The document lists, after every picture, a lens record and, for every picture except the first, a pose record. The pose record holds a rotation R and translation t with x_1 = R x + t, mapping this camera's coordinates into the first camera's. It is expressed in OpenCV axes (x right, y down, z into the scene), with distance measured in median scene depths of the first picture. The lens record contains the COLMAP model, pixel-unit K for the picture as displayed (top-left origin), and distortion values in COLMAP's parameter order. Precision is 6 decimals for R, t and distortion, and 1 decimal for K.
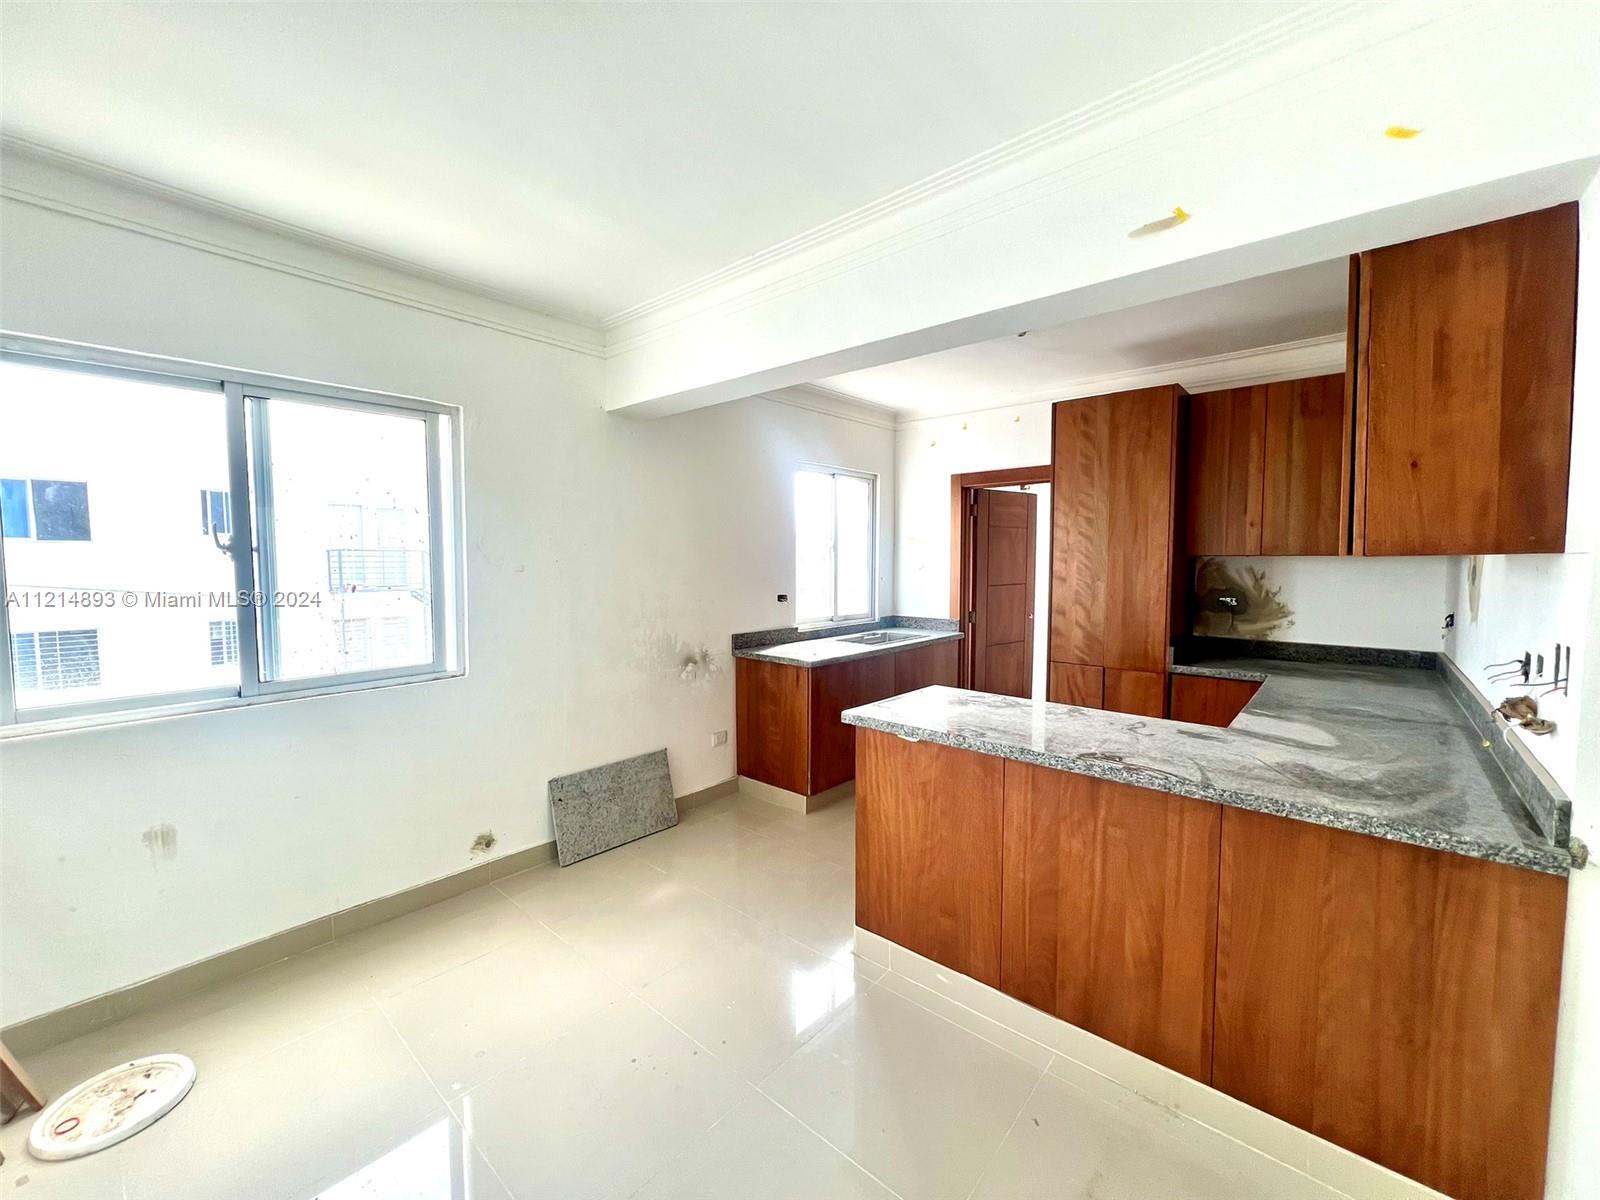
lens RADIAL K [[640.1, 0, 797.6], [0, 640.1, 597.8], [0, 0, 1]] dist [-0.002992, 0.000369]
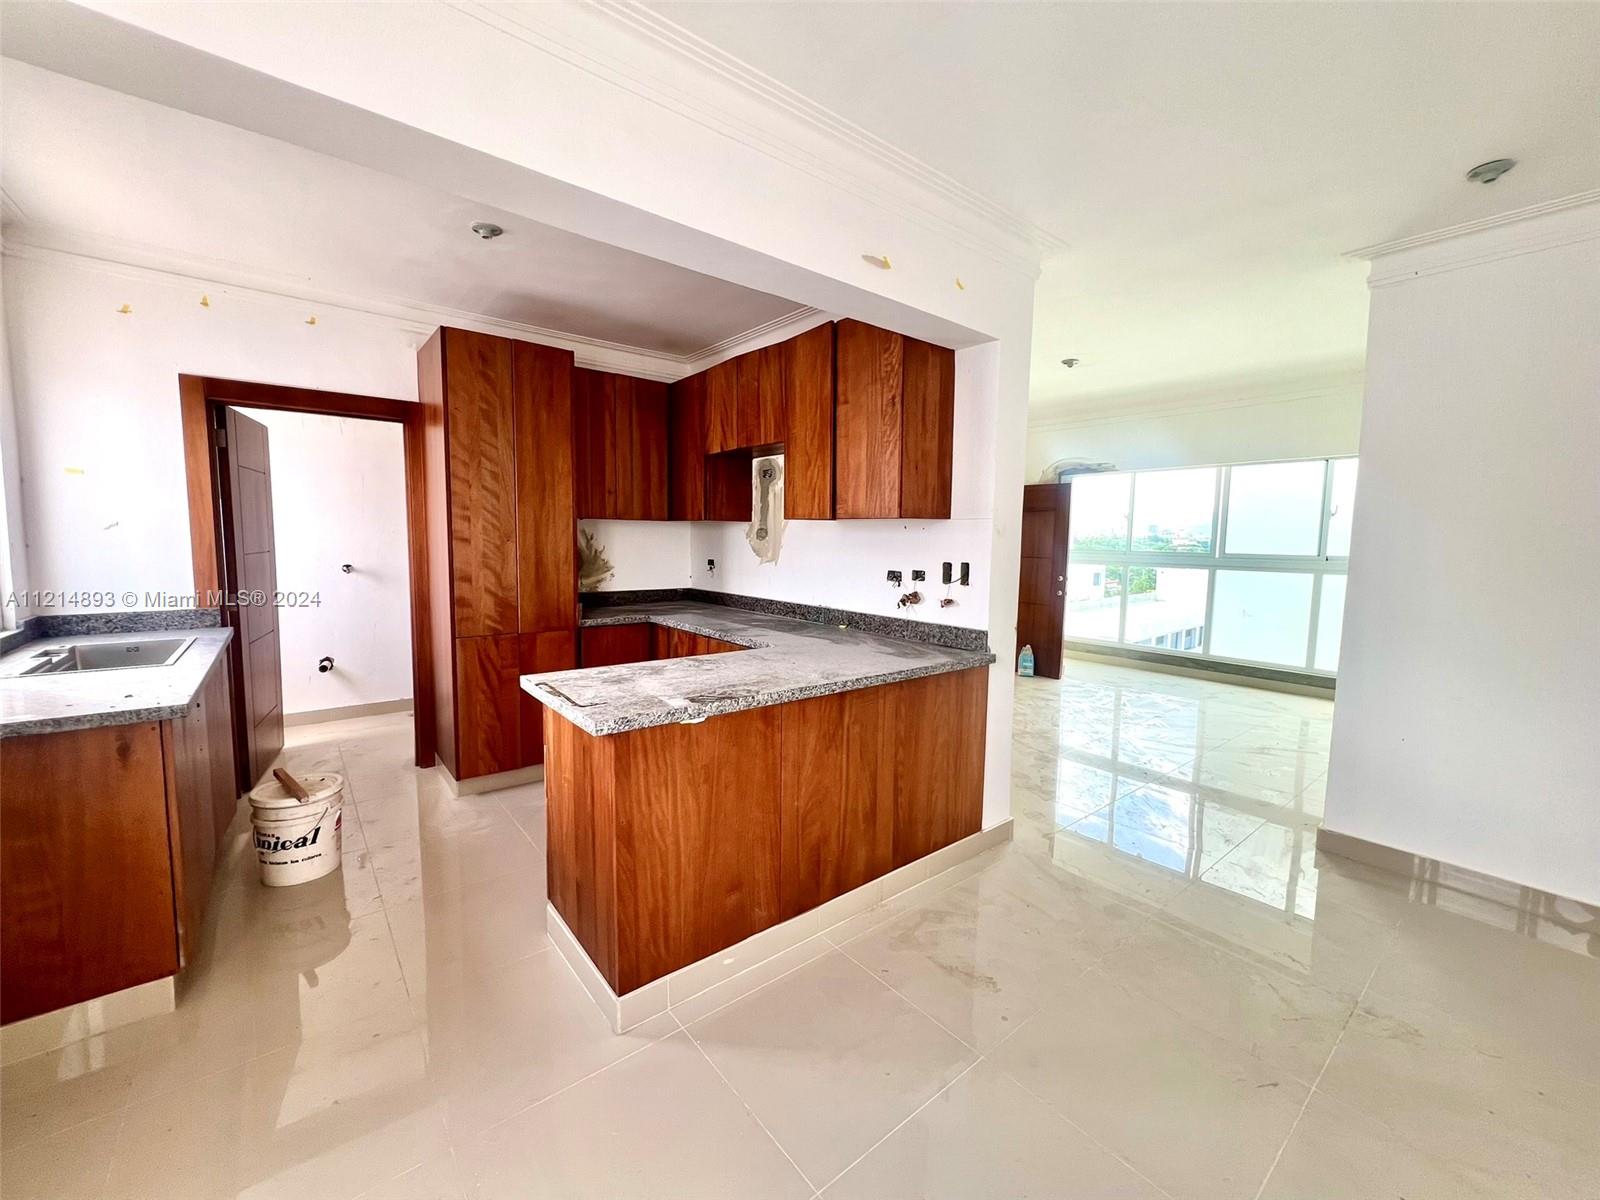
lens RADIAL K [[640.1, 0, 801.8], [0, 640.1, 596.7], [0, 0, 1]] dist [-0.002992, 0.000369]
pose [[0.173794, -0.087908, 0.980851, -0.373248], [0.044938, 0.995678, 0.081274, -0.003367], [-0.983756, 0.029953, 0.176994, 0.426492]]
